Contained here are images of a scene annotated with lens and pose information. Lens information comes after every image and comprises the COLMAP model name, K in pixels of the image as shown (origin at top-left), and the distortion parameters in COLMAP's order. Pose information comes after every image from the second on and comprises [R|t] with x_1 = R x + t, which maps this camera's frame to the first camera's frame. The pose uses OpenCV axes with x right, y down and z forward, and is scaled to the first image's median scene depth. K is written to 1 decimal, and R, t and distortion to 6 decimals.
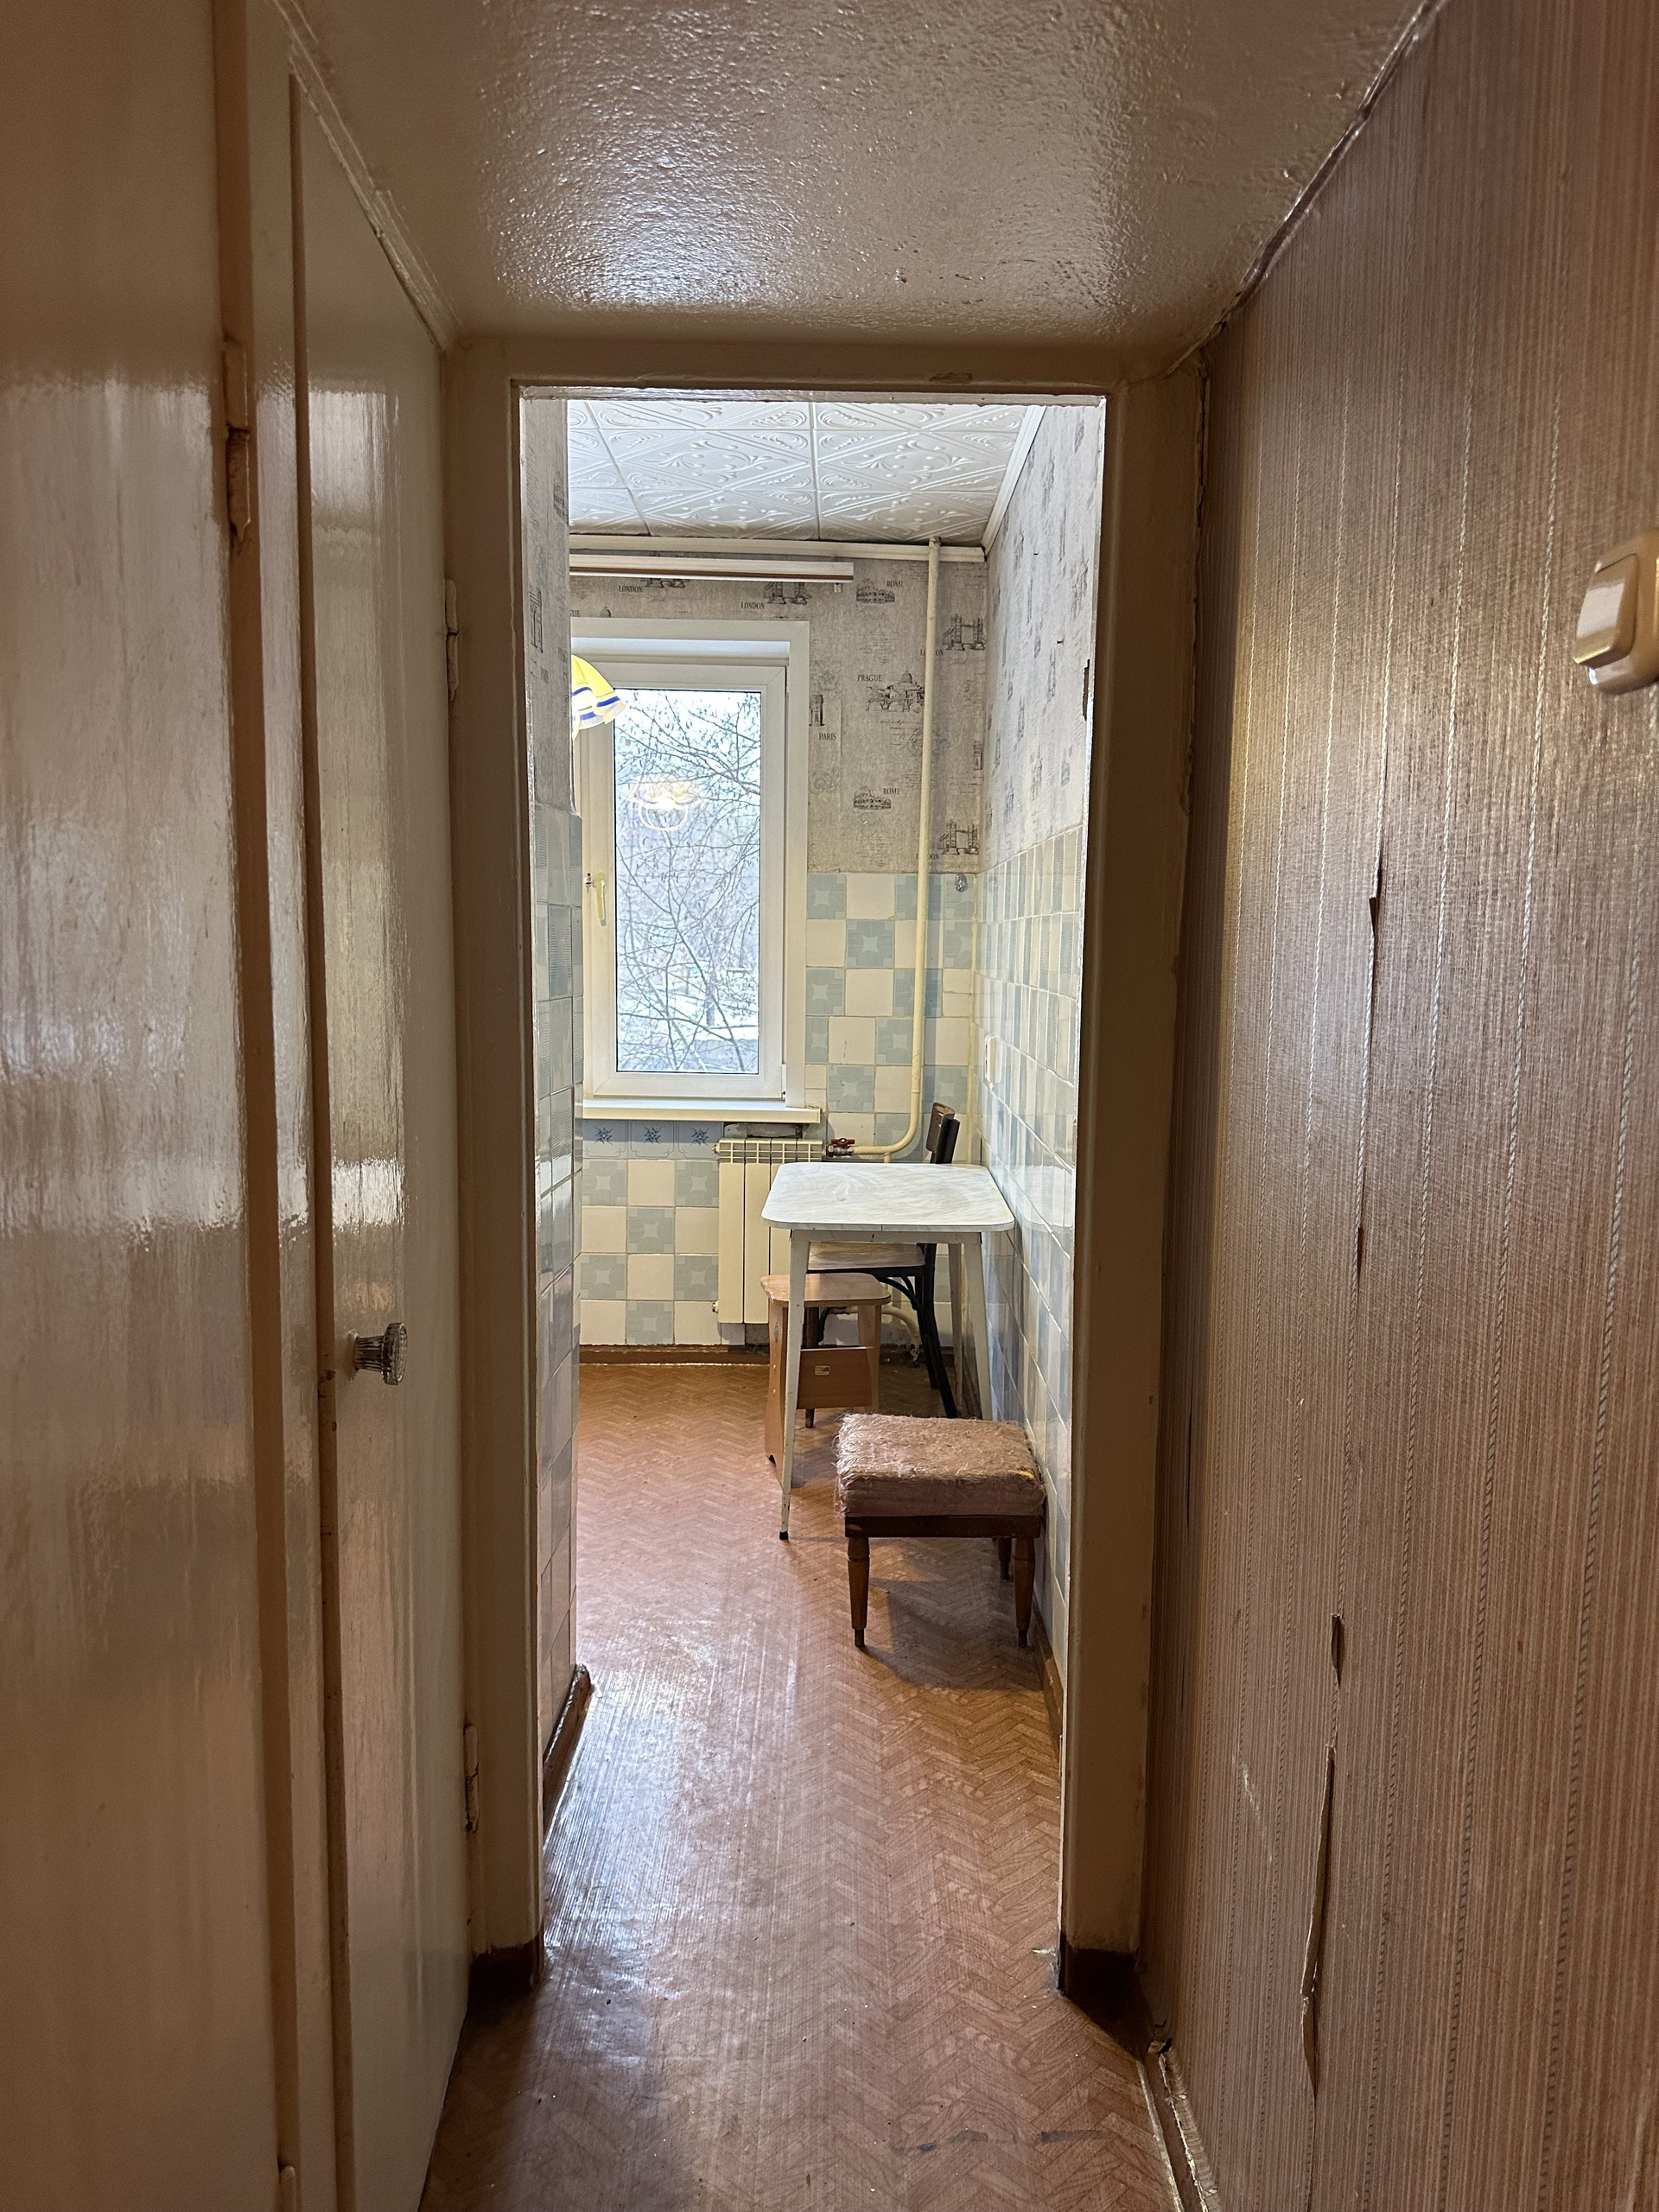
lens RADIAL K [[1560.4, 0, 829.2], [0, 1560.4, 1112.4], [0, 0, 1]] dist [0.004583, -0.002234]
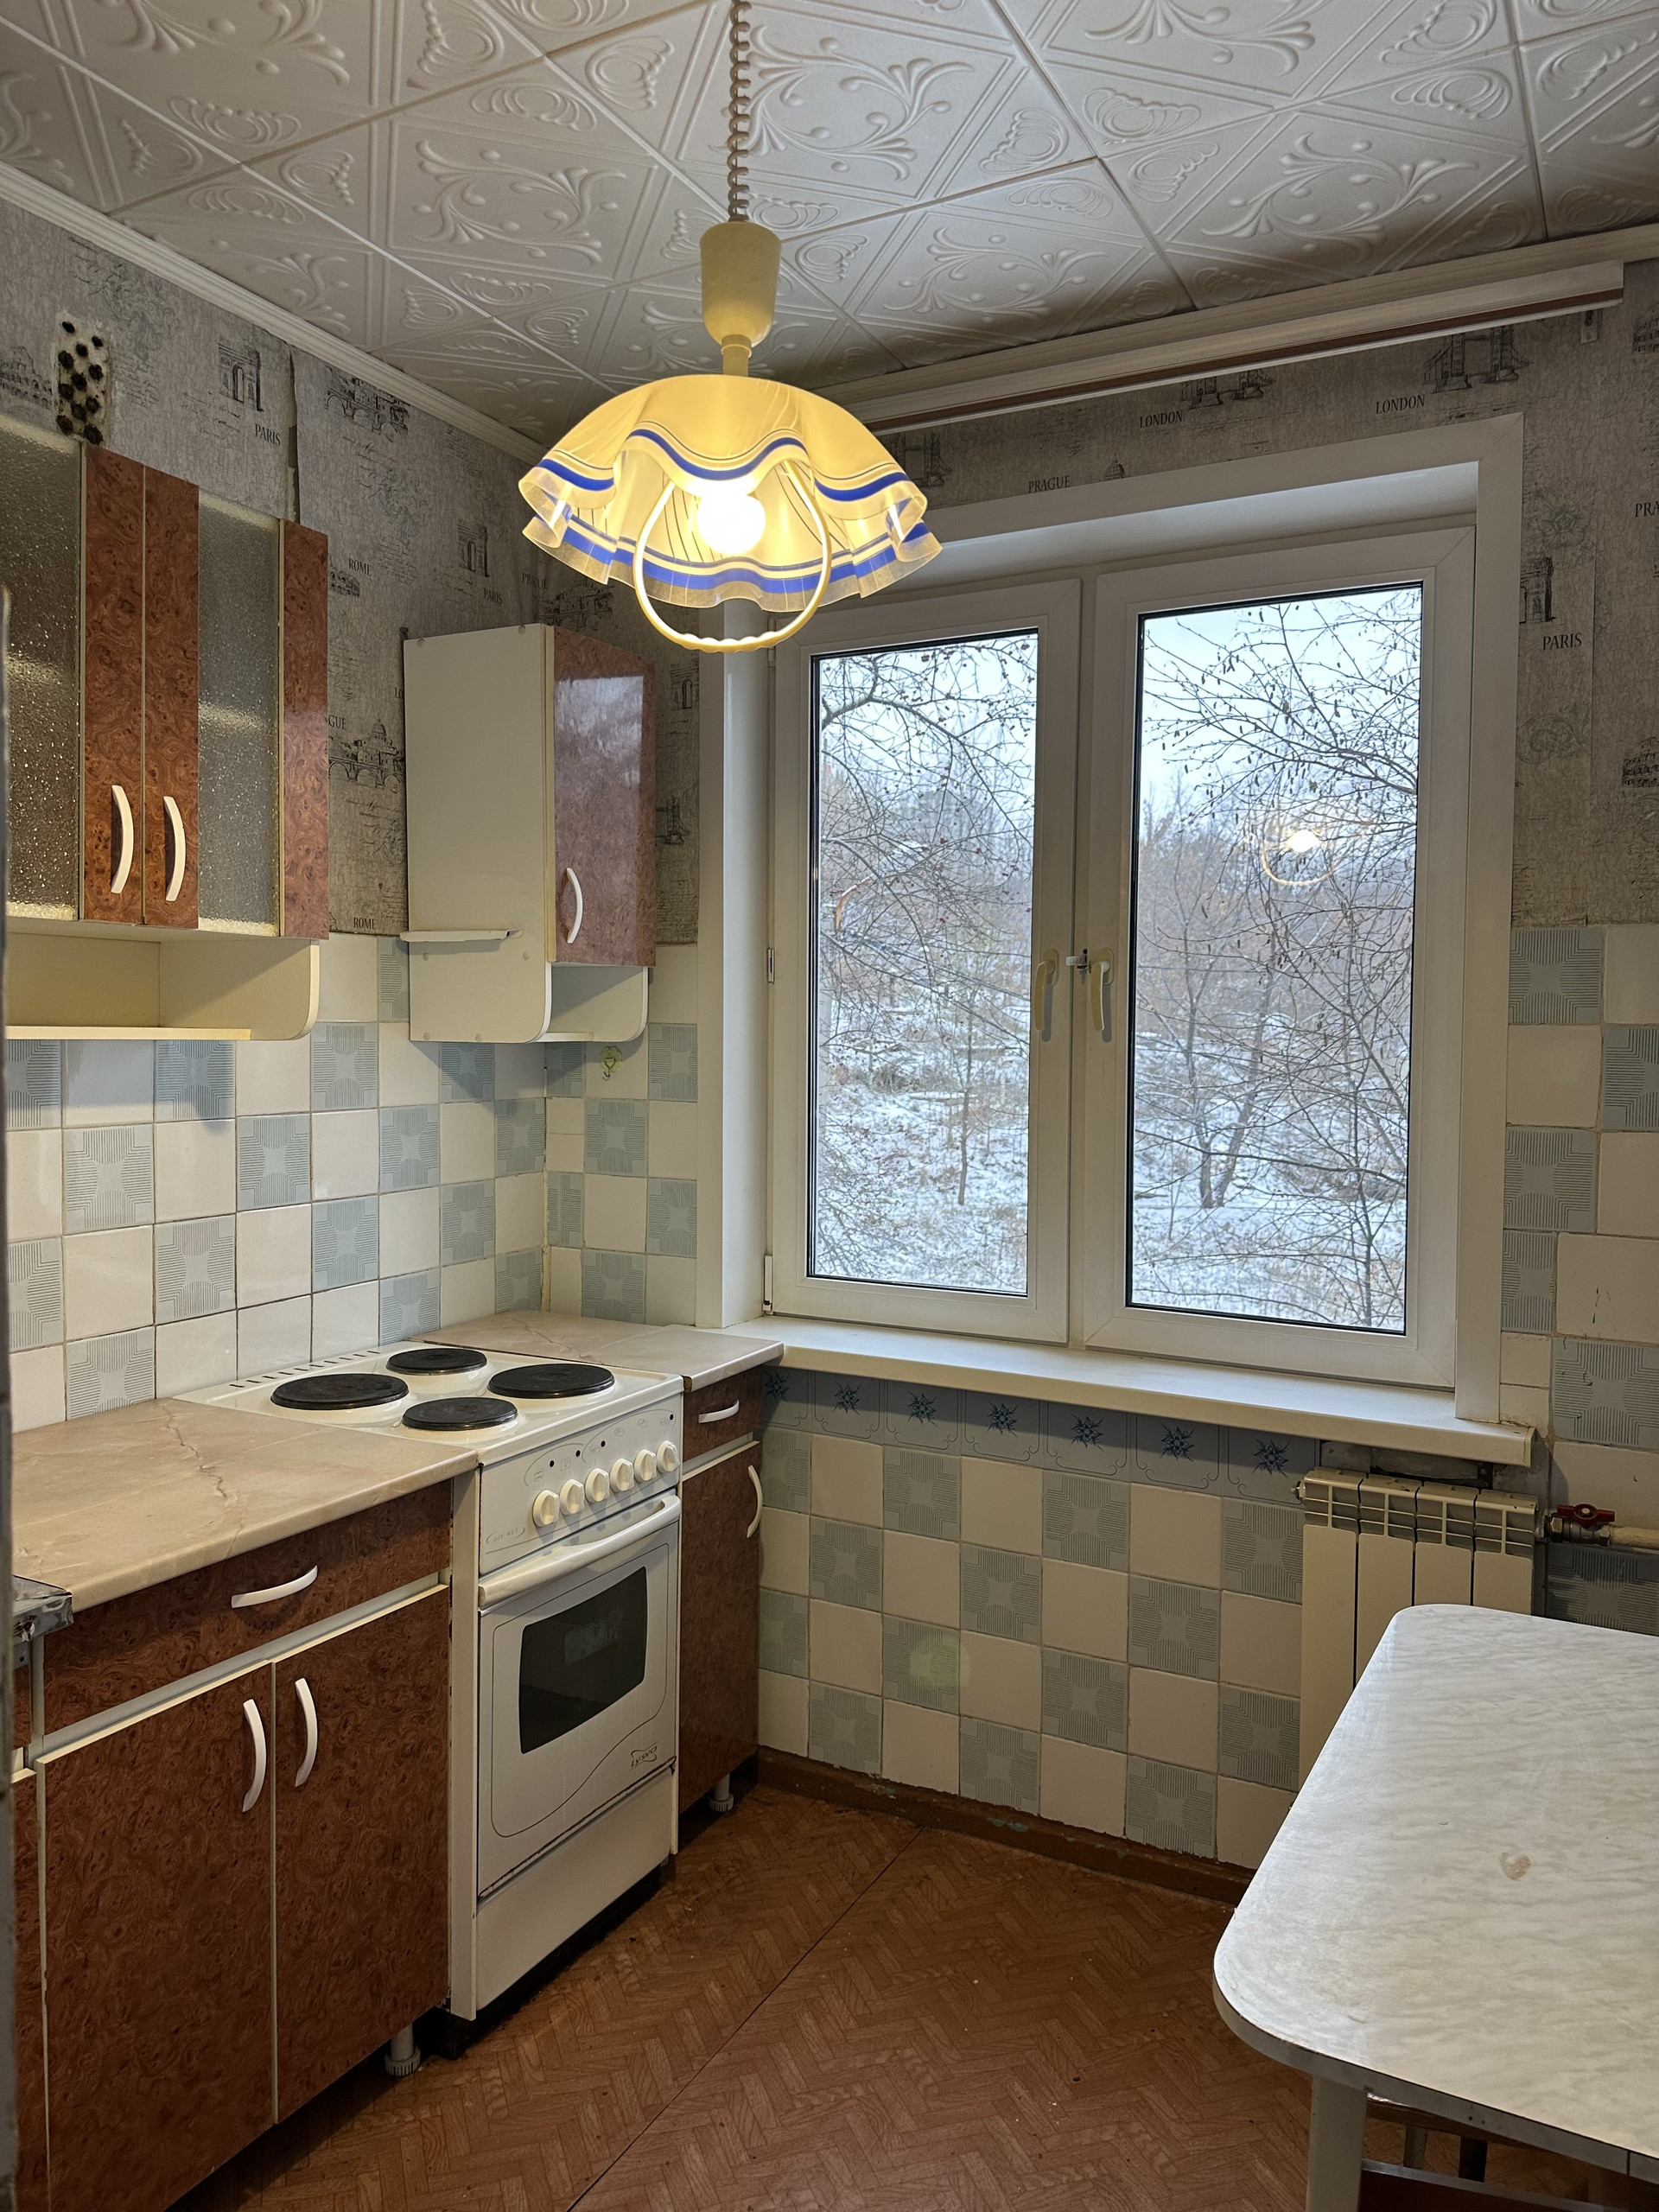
lens RADIAL K [[1560.4, 0, 822.7], [0, 1560.4, 1087.5], [0, 0, 1]] dist [0.004583, -0.002234]
pose [[0.881469, 0.008485, -0.472165, 0.026073], [-0.049387, 0.996012, -0.074301, -0.059336], [0.469652, 0.088813, 0.878373, 0.488185]]
